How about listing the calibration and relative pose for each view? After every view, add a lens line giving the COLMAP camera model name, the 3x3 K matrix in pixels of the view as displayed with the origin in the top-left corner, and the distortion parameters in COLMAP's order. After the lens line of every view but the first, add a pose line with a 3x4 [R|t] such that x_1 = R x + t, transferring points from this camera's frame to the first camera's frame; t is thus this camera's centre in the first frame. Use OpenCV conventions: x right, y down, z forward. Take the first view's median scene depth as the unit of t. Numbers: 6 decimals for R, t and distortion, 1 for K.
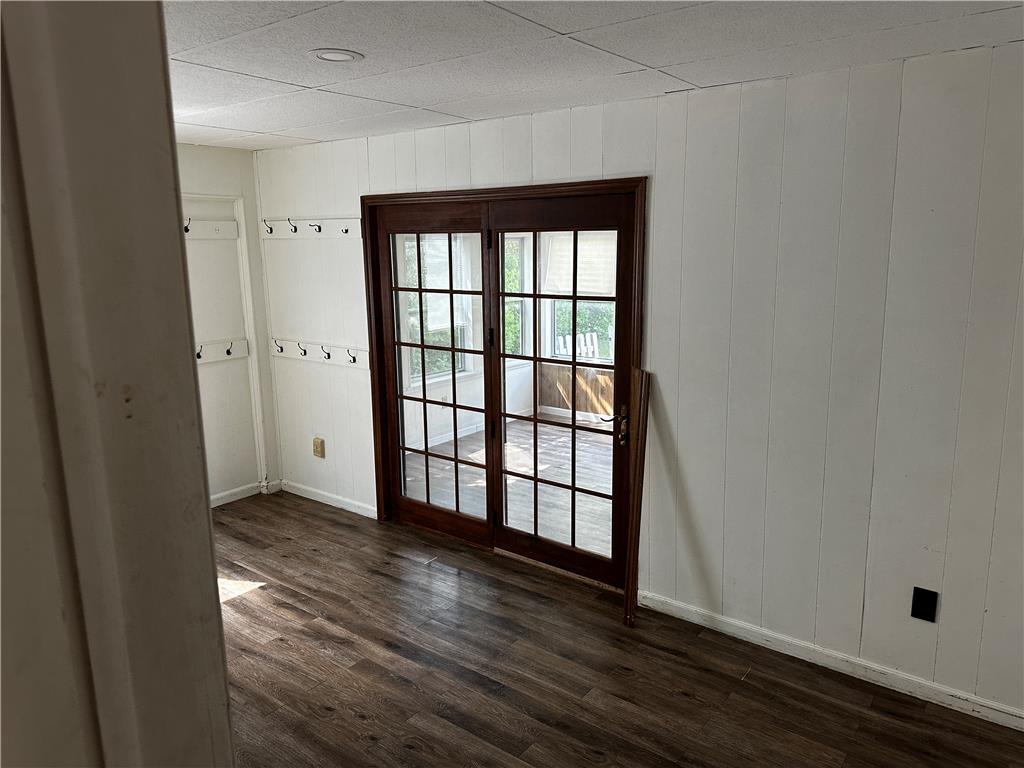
lens RADIAL K [[726.3, 0, 515.7], [0, 726.3, 382.1], [0, 0, 1]] dist [0.145818, -0.189124]
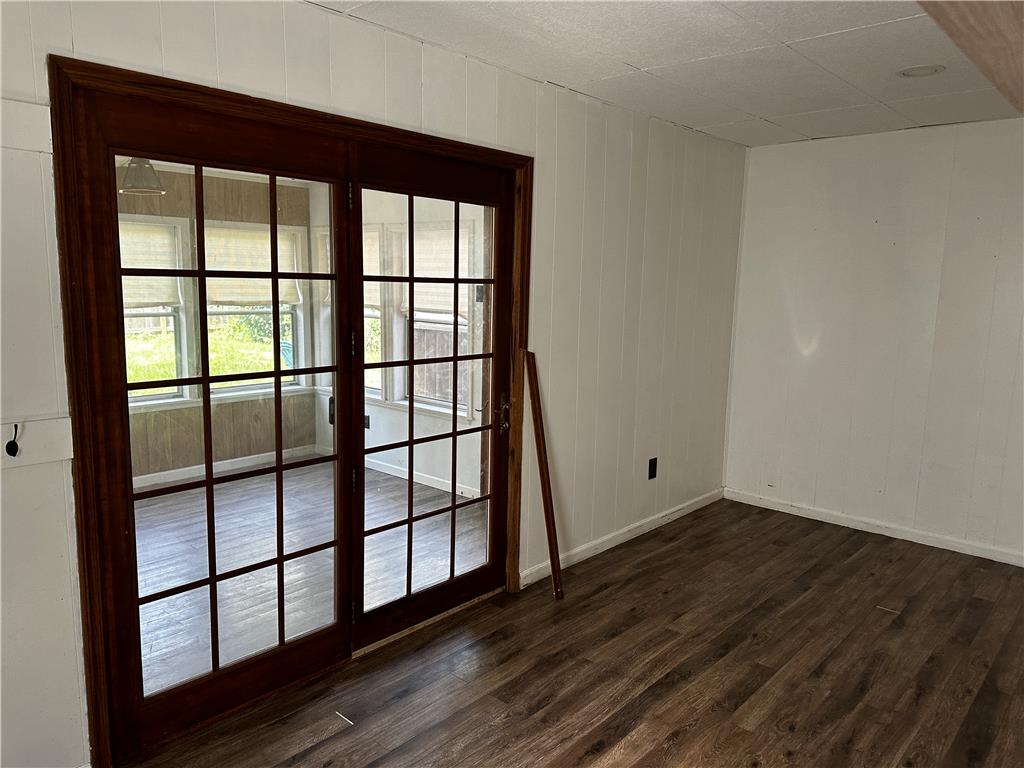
lens RADIAL K [[726.3, 0, 515.7], [0, 726.3, 382.1], [0, 0, 1]] dist [0.145818, -0.189124]
pose [[0.068020, -0.125128, 0.989806, -0.817593], [0.165503, 0.979773, 0.112486, -0.088434], [-0.983861, 0.156165, 0.087353, 0.919823]]
